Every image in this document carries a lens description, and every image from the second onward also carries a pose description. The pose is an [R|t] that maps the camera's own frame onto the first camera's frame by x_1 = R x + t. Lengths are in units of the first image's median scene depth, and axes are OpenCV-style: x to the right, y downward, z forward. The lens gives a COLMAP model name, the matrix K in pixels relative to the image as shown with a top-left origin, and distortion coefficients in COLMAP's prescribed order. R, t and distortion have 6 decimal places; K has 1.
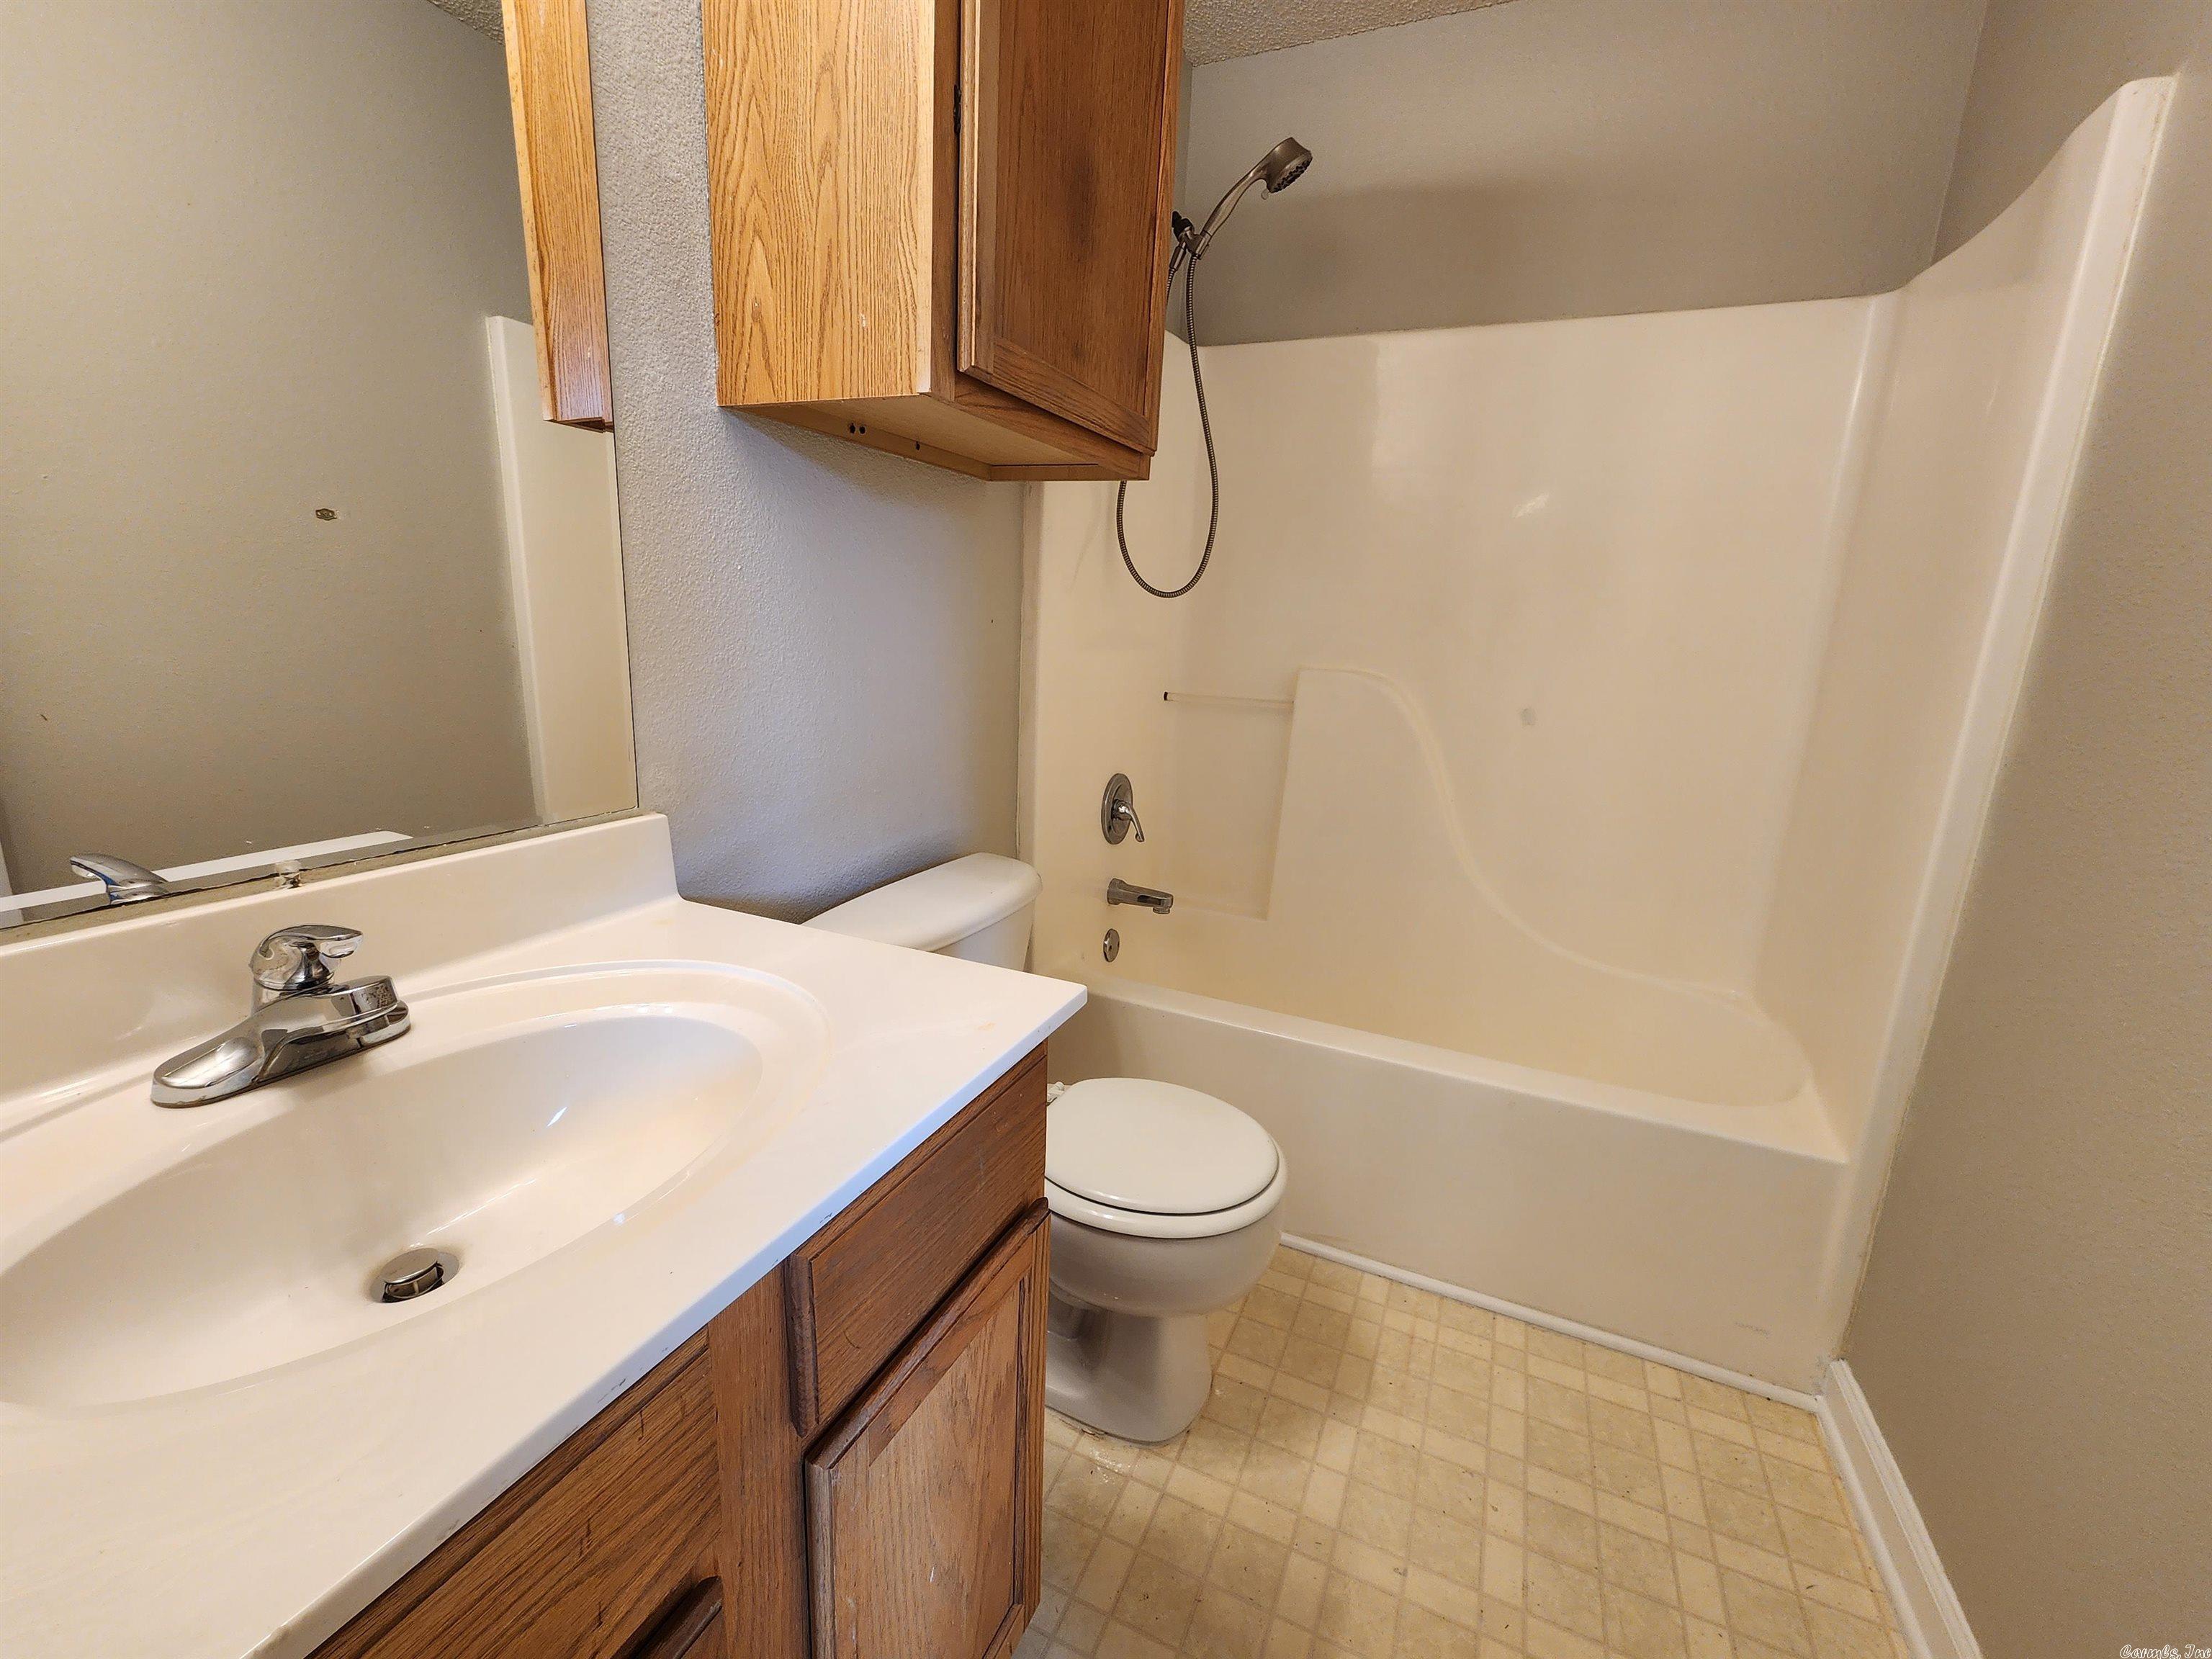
lens RADIAL K [[902.4, 0, 1105.5], [0, 902.4, 820.0], [0, 0, 1]] dist [0.000602, 0.000080]
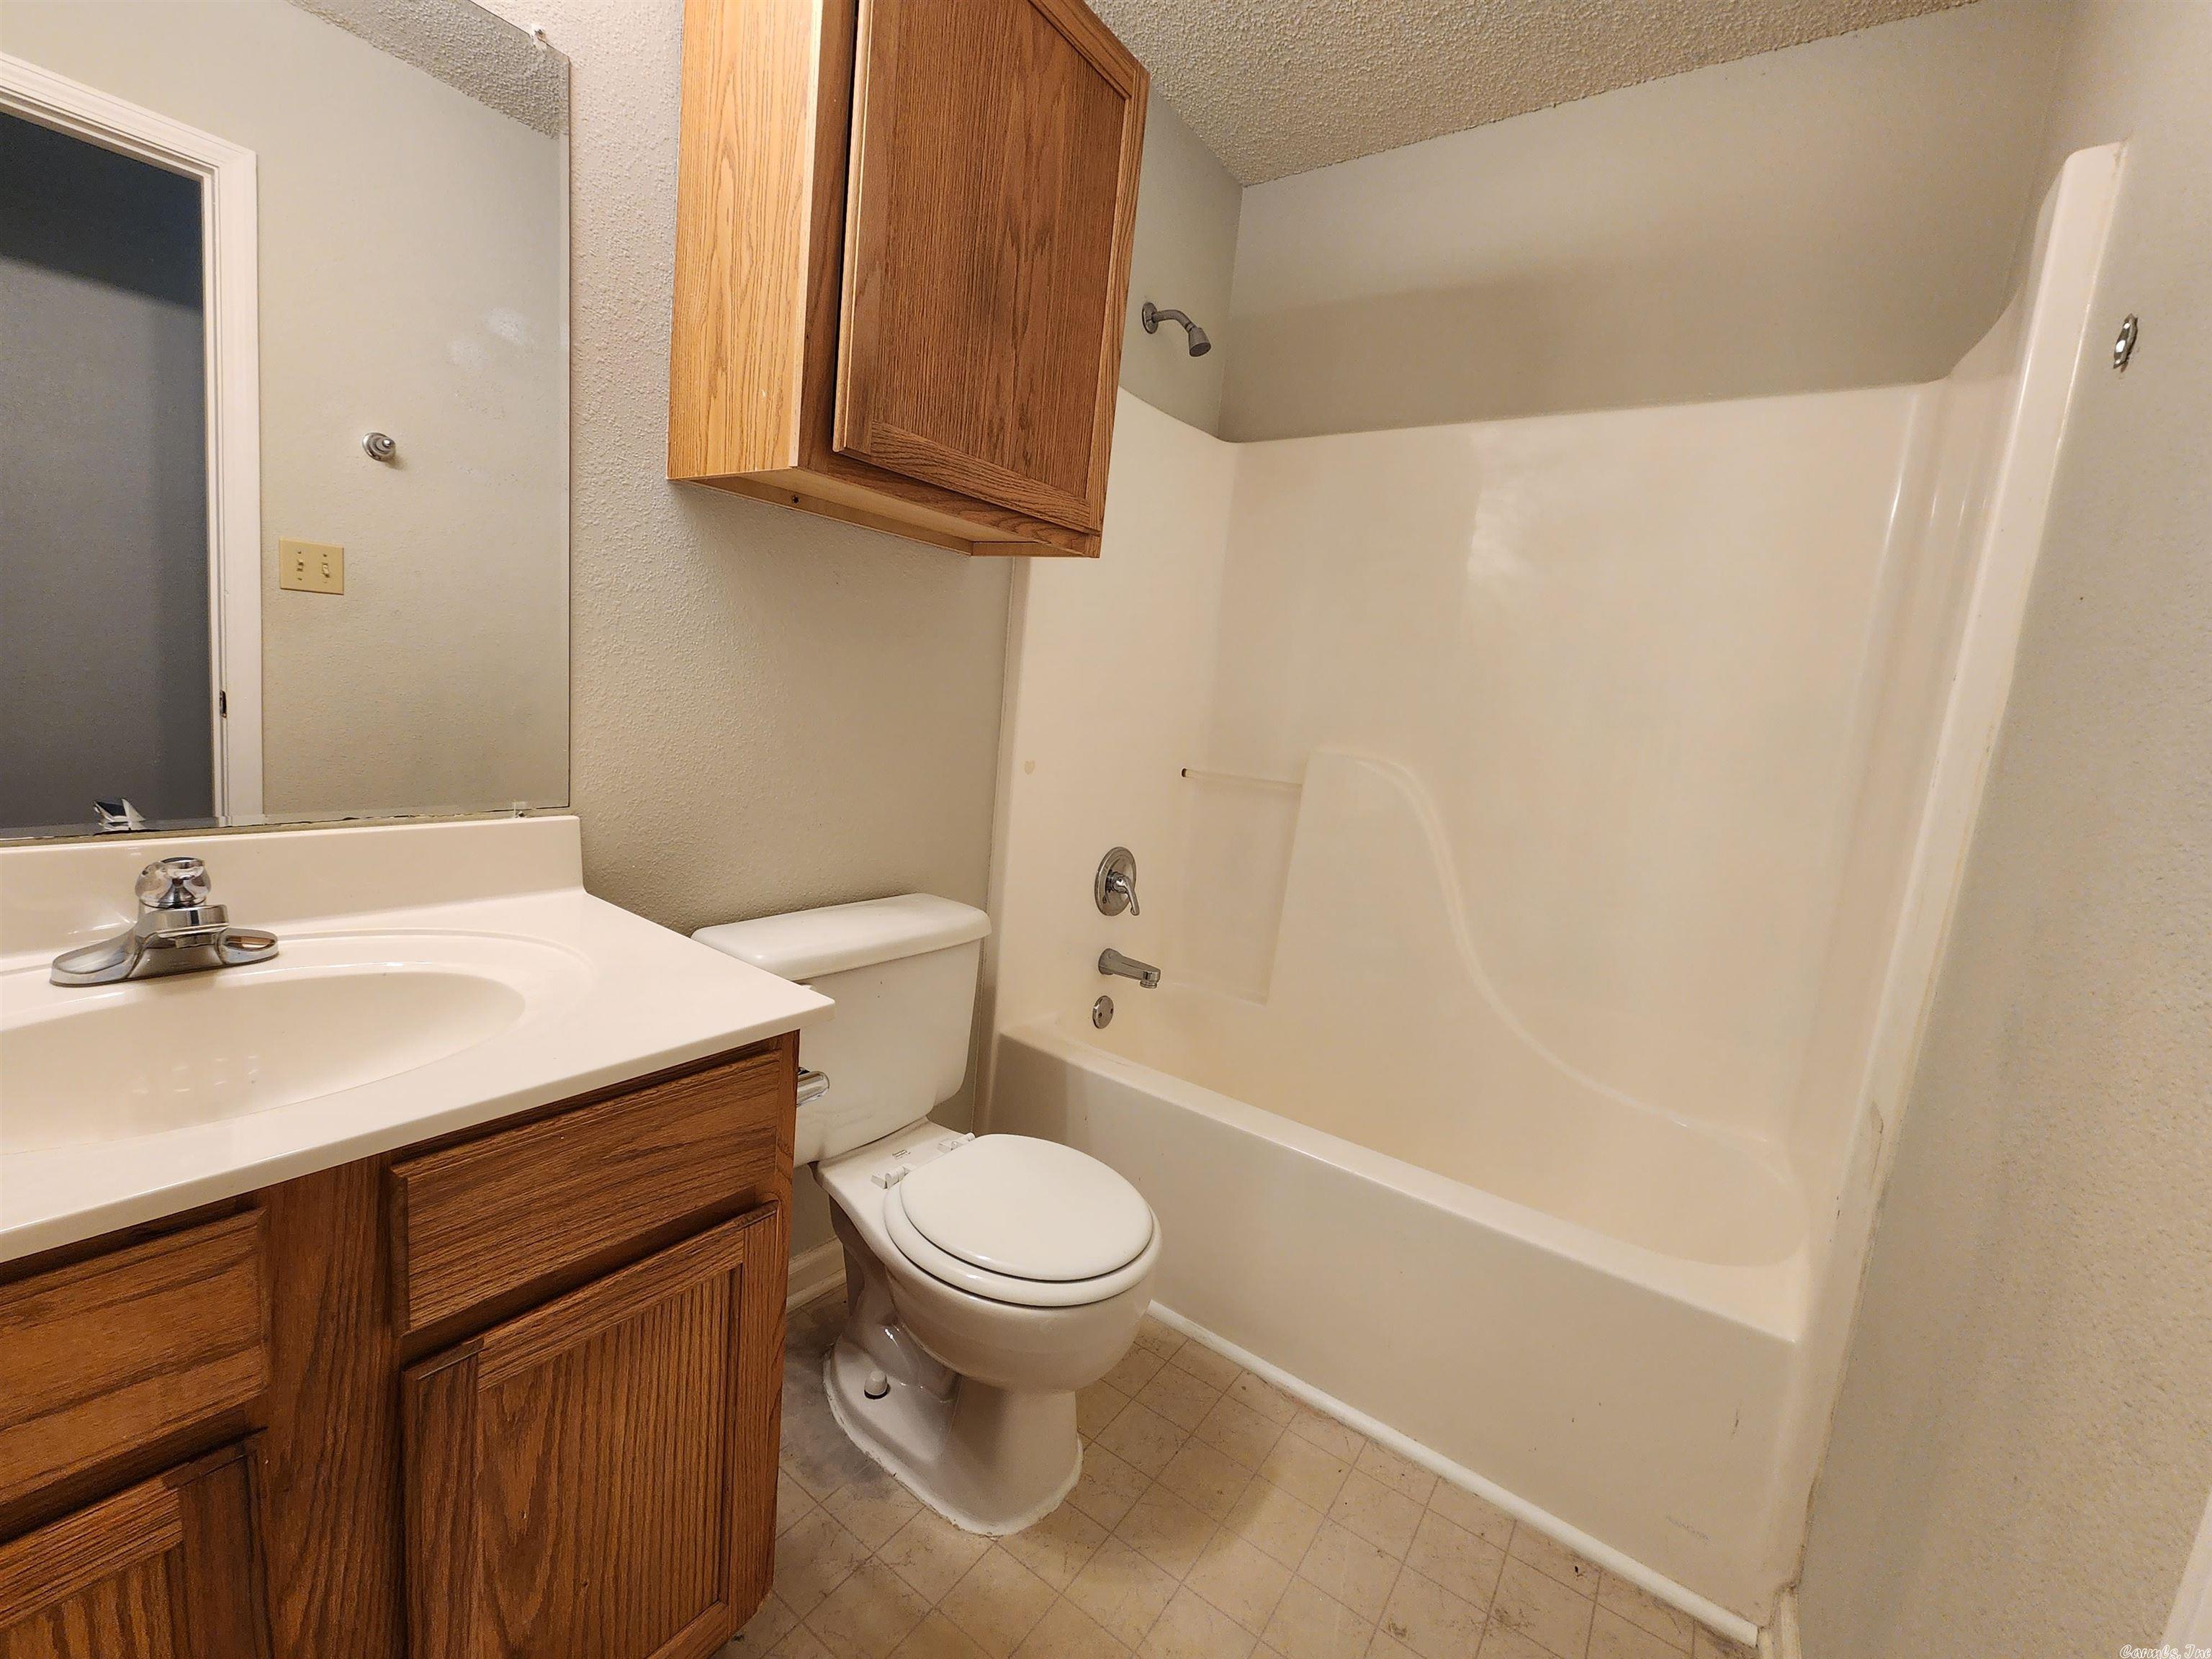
lens RADIAL K [[910.1, 0, 1106.0], [0, 910.1, 829.5], [0, 0, 1]] dist [0.020378, 0.000365]
pose [[0.980172, 0.085487, -0.178759, 0.345007], [-0.100447, 0.992007, -0.076365, 0.027311], [0.170802, 0.092807, 0.980925, -0.030537]]
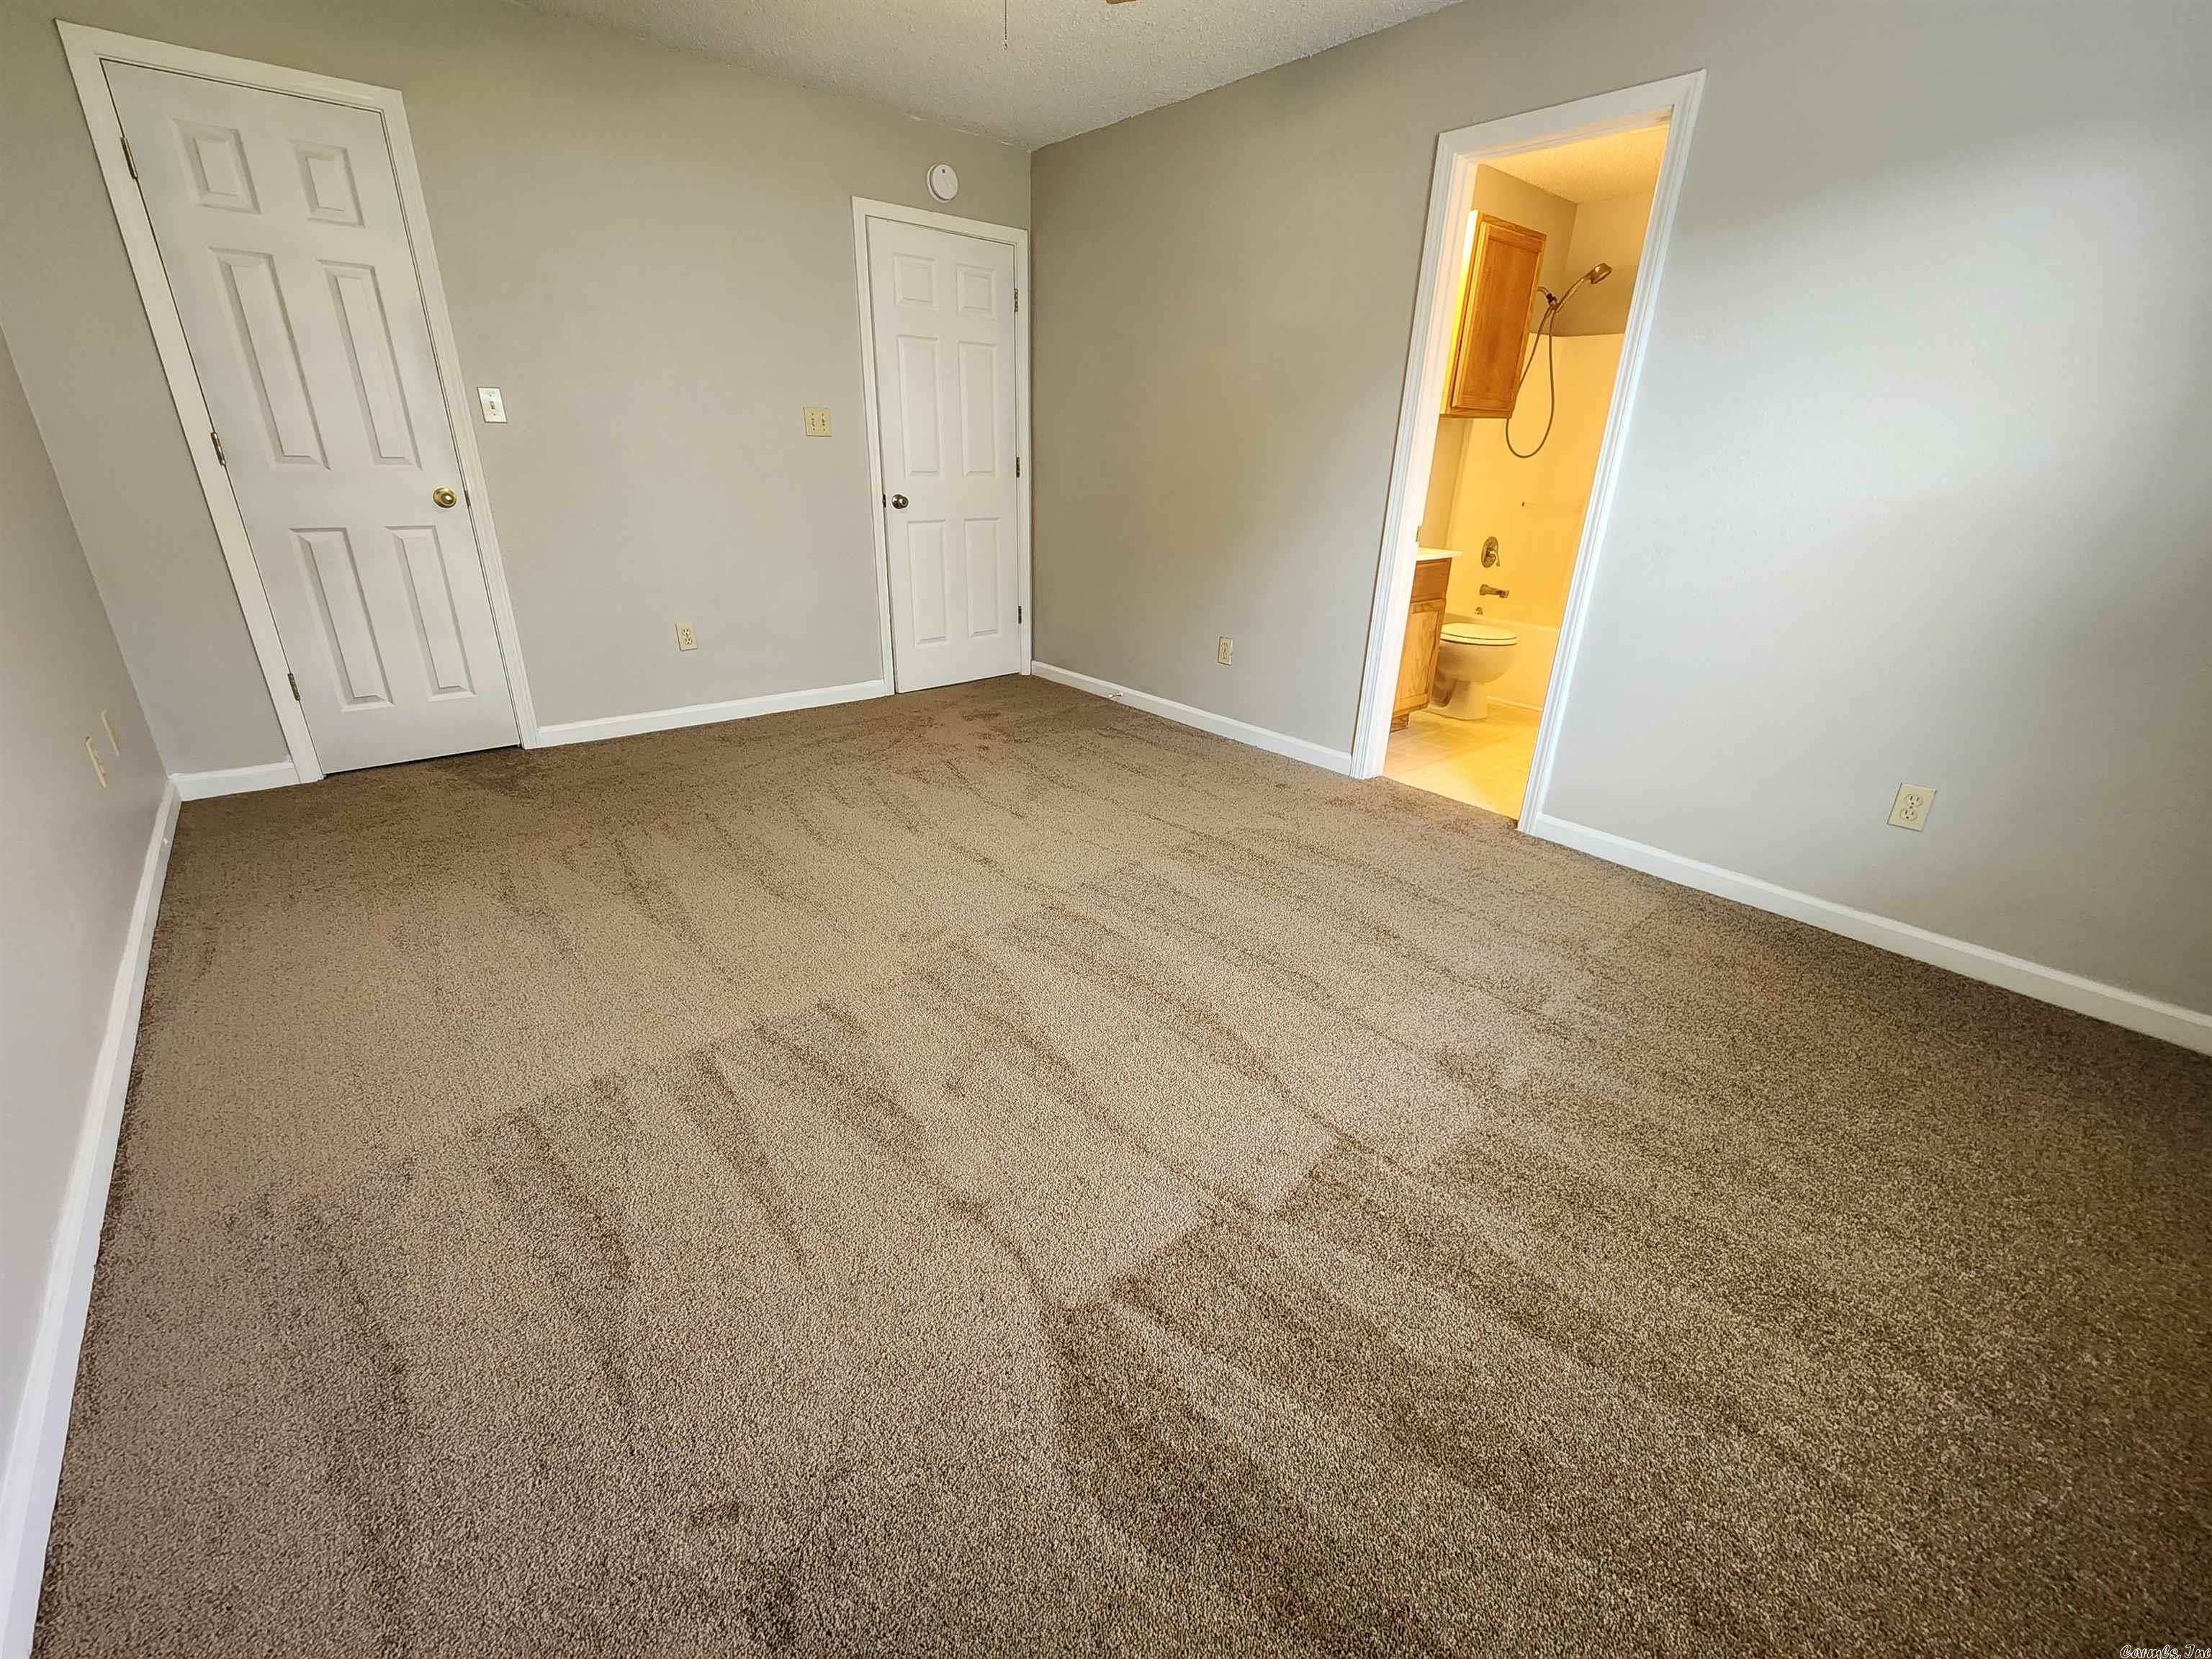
lens RADIAL K [[910.1, 0, 1106.0], [0, 910.1, 829.5], [0, 0, 1]] dist [0.020378, 0.000365]
pose [[0.908303, 0.131611, -0.397070, 0.290287], [-0.073139, 0.984561, 0.159032, 0.782838], [0.411870, -0.115408, 0.903905, -3.349070]]
